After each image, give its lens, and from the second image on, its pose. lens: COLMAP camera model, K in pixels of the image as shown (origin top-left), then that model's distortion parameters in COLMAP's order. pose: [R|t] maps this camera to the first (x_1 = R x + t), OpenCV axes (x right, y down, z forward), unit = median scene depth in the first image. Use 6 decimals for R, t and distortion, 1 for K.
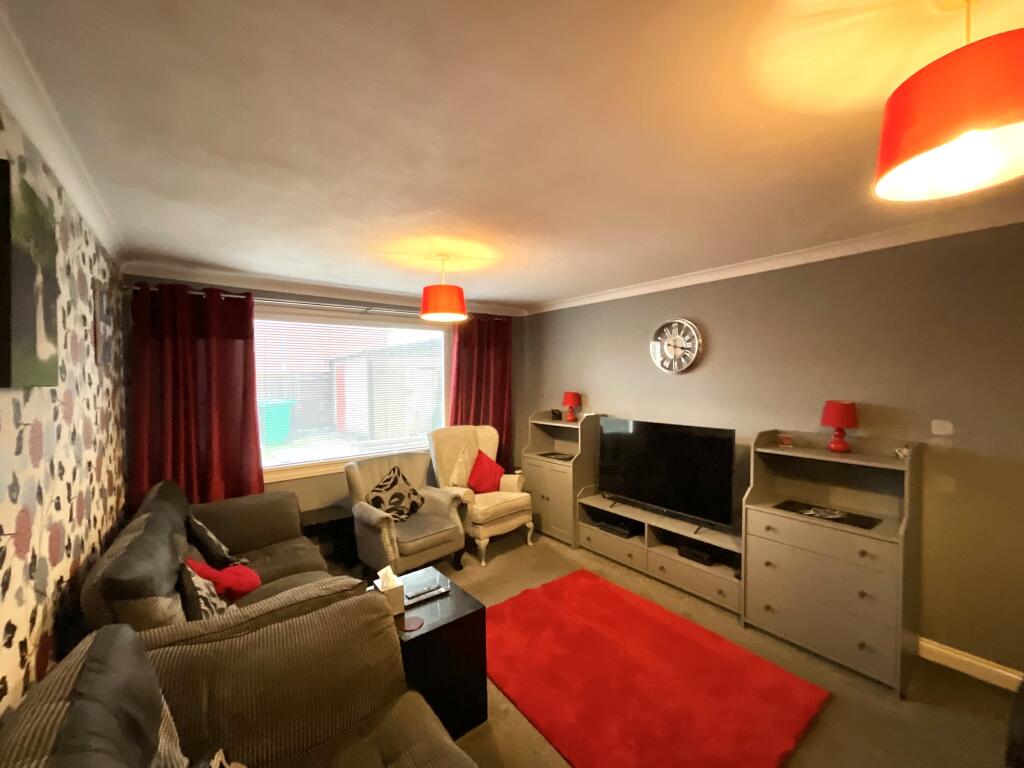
lens RADIAL K [[409.8, 0, 512.2], [0, 409.8, 384.1], [0, 0, 1]] dist [0.001767, -0.000507]
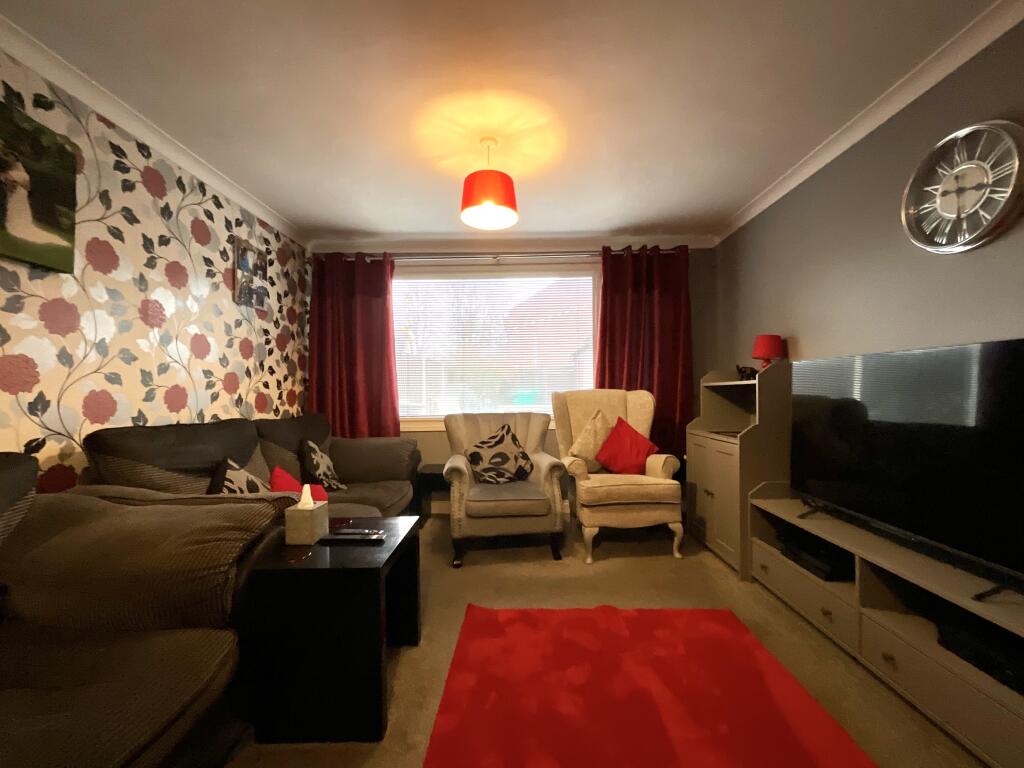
lens RADIAL K [[409.8, 0, 514.6], [0, 409.8, 384.9], [0, 0, 1]] dist [0.001767, -0.000507]
pose [[0.782350, -0.005988, -0.622810, 0.279965], [-0.009343, 0.999728, -0.021348, 0.134974], [0.622769, 0.022521, 0.782081, 0.320541]]
